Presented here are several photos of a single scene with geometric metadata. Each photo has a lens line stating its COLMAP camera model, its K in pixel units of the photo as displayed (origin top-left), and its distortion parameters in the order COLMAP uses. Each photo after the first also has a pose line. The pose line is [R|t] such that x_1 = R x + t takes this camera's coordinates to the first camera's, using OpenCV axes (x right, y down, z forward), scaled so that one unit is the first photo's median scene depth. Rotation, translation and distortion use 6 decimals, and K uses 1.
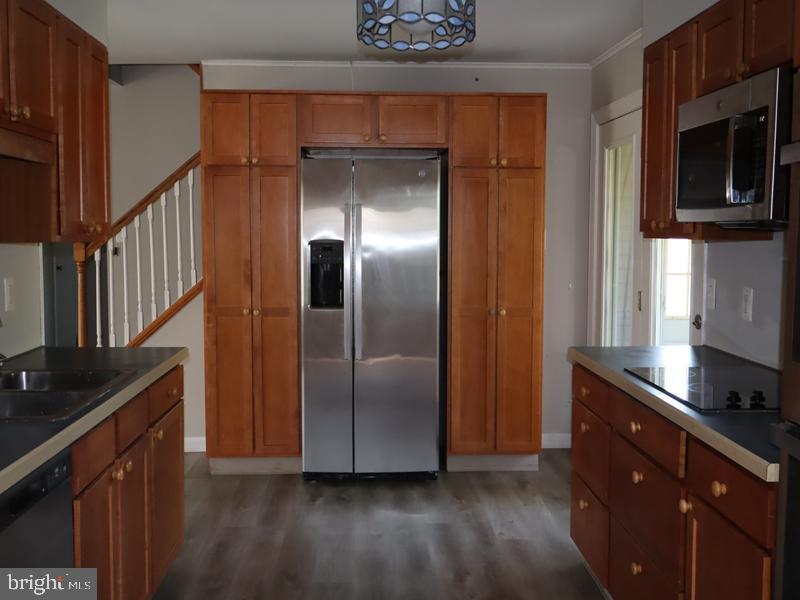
lens RADIAL K [[834.8, 0, 399.8], [0, 834.8, 305.0], [0, 0, 1]] dist [0.002602, 0.000000]
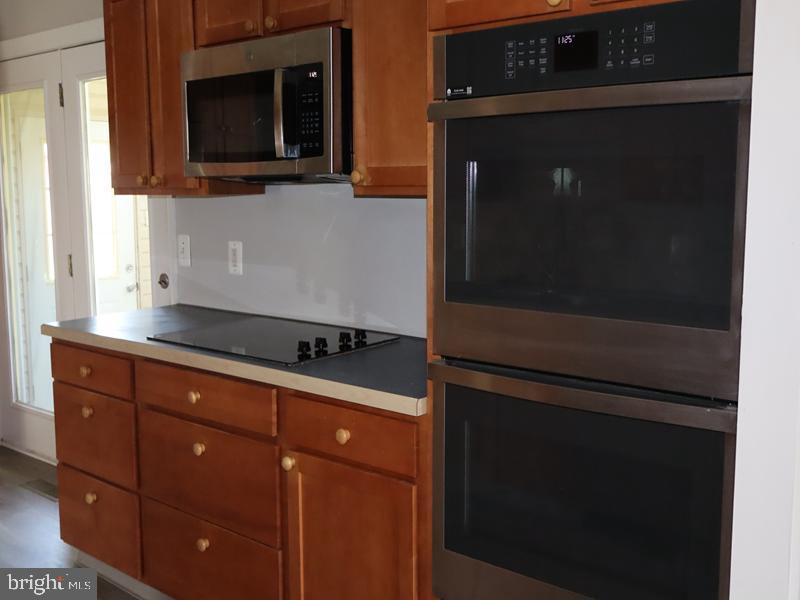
lens RADIAL K [[834.8, 0, 399.7], [0, 834.8, 295.9], [0, 0, 1]] dist [0.002602, 0.000000]
pose [[0.665625, -0.101699, 0.739324, -0.244563], [0.074753, 0.994775, 0.069536, -0.013491], [-0.742533, 0.008981, 0.669750, 0.204076]]
